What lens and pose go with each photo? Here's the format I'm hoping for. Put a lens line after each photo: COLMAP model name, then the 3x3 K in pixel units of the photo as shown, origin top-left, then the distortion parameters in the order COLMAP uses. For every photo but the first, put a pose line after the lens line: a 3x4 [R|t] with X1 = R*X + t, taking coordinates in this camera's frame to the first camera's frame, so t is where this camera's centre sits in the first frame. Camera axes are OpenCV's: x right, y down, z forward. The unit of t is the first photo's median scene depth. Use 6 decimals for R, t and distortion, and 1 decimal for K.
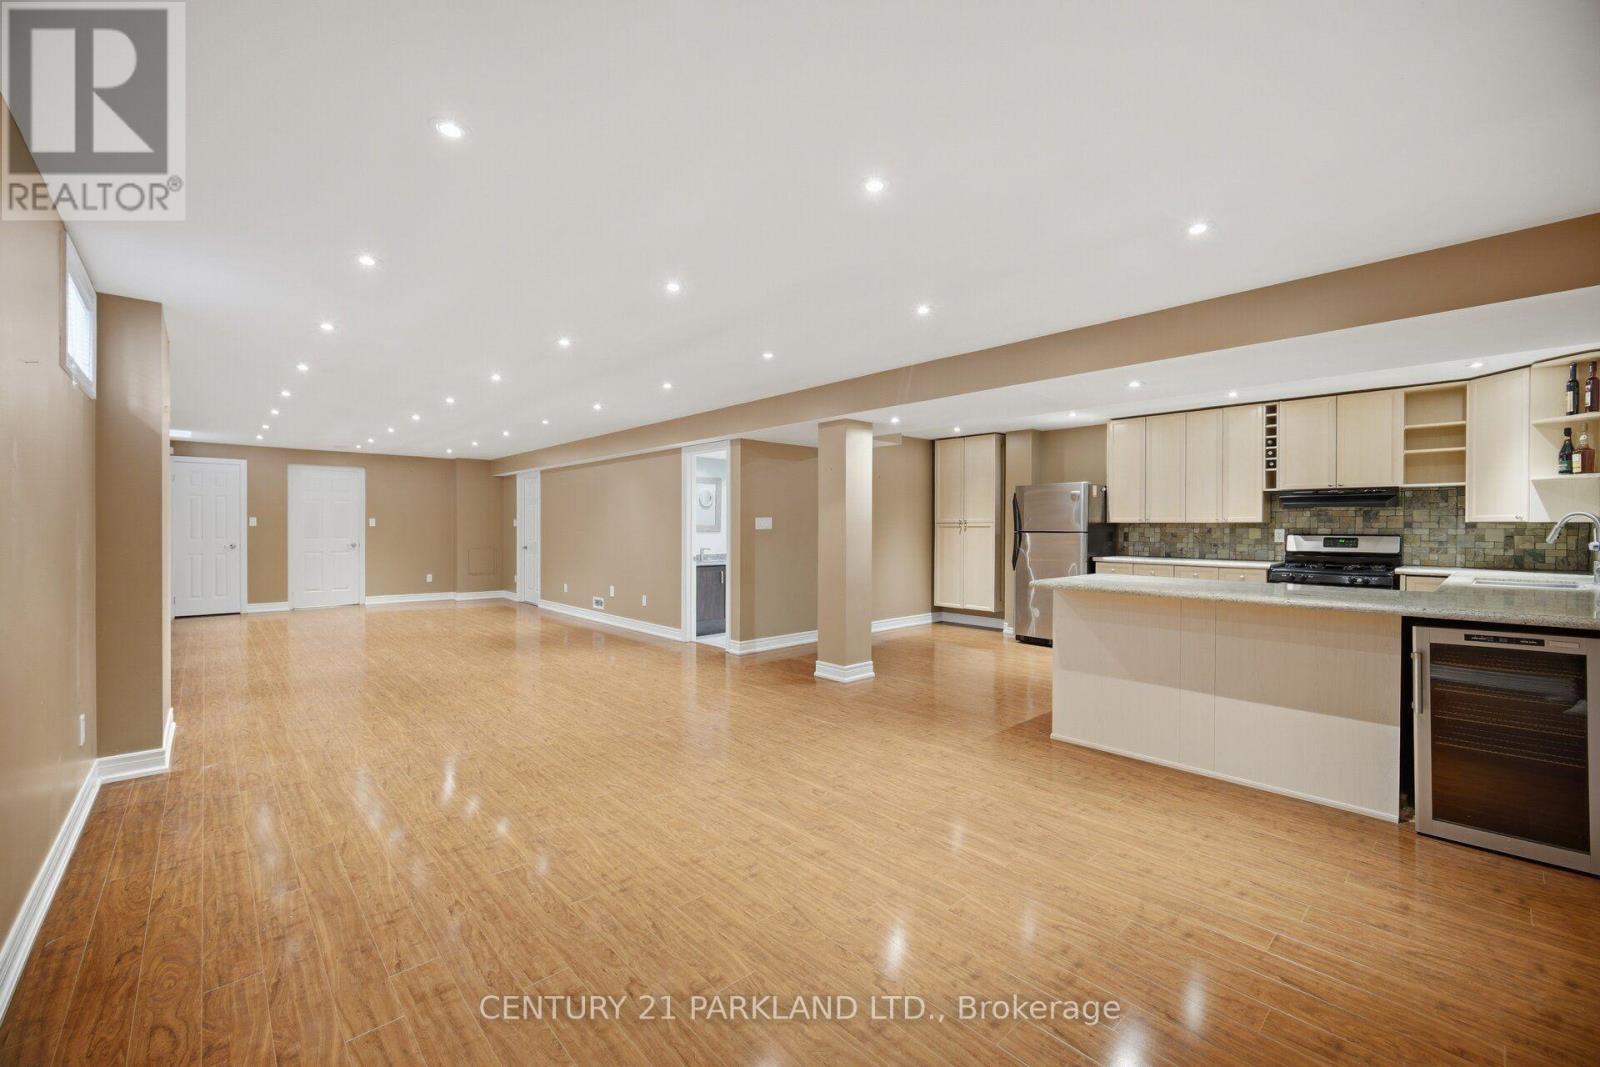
lens RADIAL K [[653.0, 0, 791.9], [0, 653.0, 535.1], [0, 0, 1]] dist [-0.001753, 0.000547]
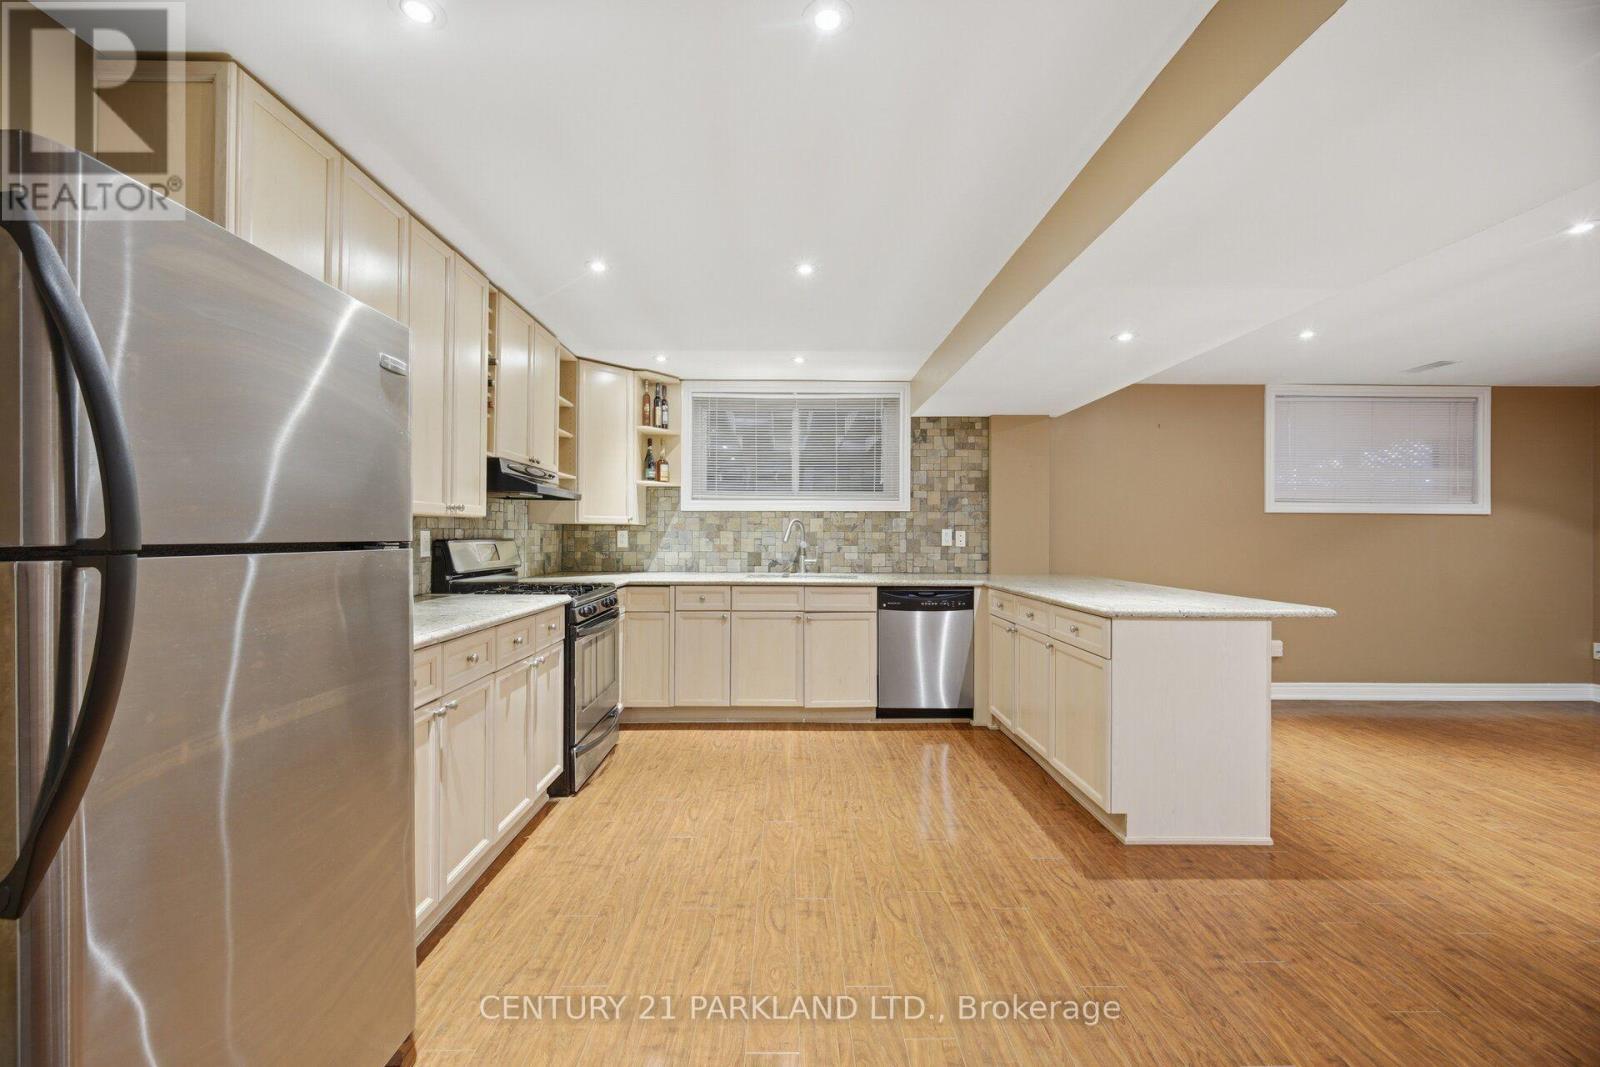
lens RADIAL K [[647.2, 0, 791.8], [0, 647.2, 529.5], [0, 0, 1]] dist [-0.001348, -0.000230]
pose [[-0.745257, 0.000191, 0.666777, 0.226426], [0.002160, 0.999995, 0.002128, -0.011474], [-0.666774, 0.003027, -0.745254, 1.284354]]
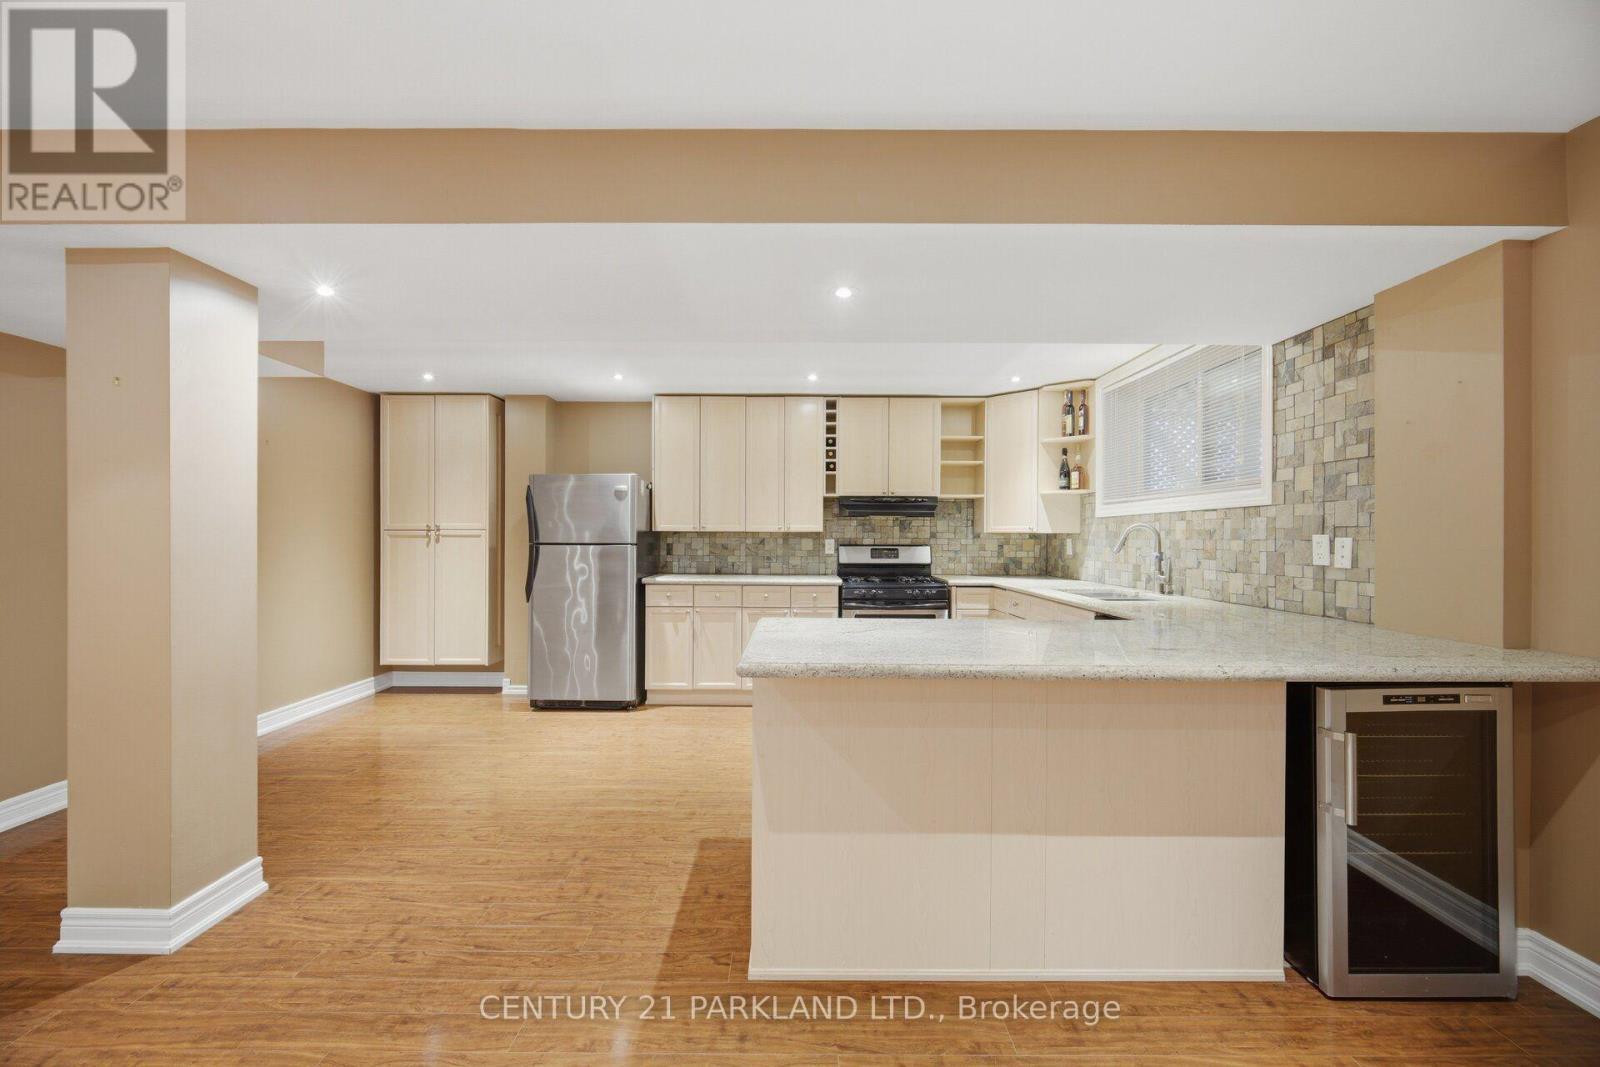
lens RADIAL K [[653.0, 0, 791.9], [0, 653.0, 535.1], [0, 0, 1]] dist [-0.001753, 0.000547]
pose [[0.677651, 0.002050, 0.735381, 0.046634], [0.007463, 0.999925, -0.009664, -0.007264], [-0.735346, 0.012037, 0.677585, 0.460255]]
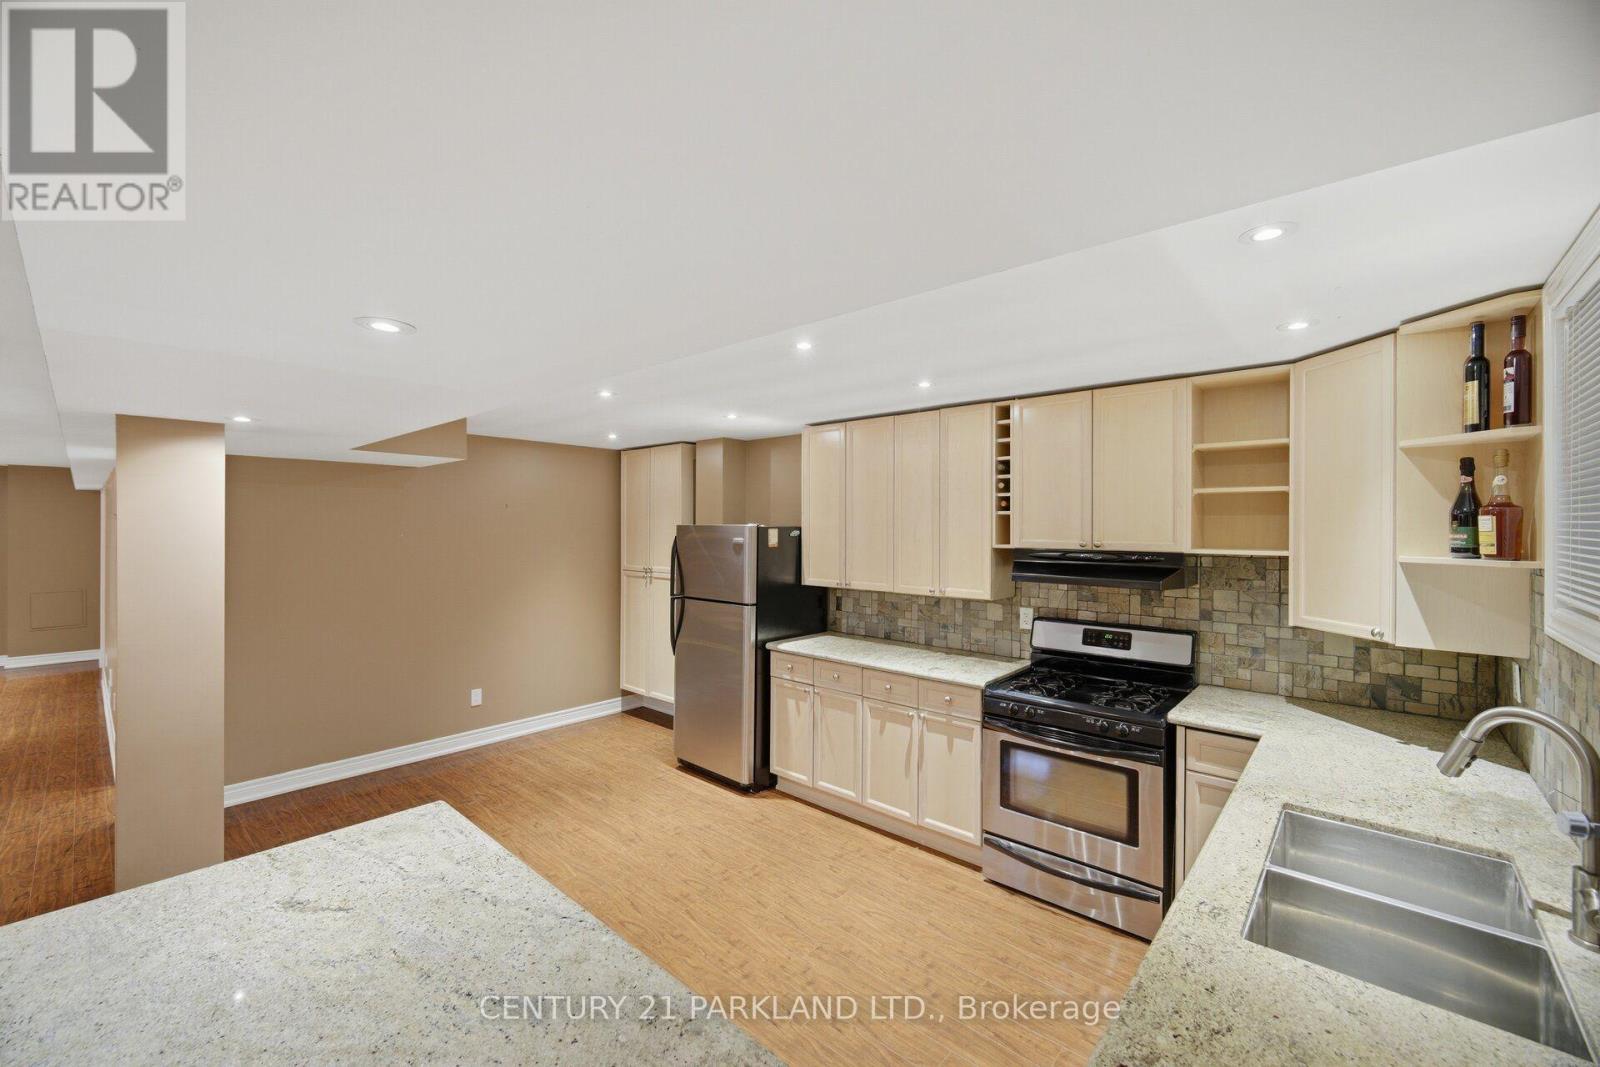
lens RADIAL K [[647.2, 0, 791.8], [0, 647.2, 529.5], [0, 0, 1]] dist [-0.001348, -0.000230]
pose [[0.995064, 0.000378, 0.099239, 0.507692], [0.000475, 0.999963, -0.008566, -0.084679], [-0.099238, 0.008571, 0.995027, 0.451544]]
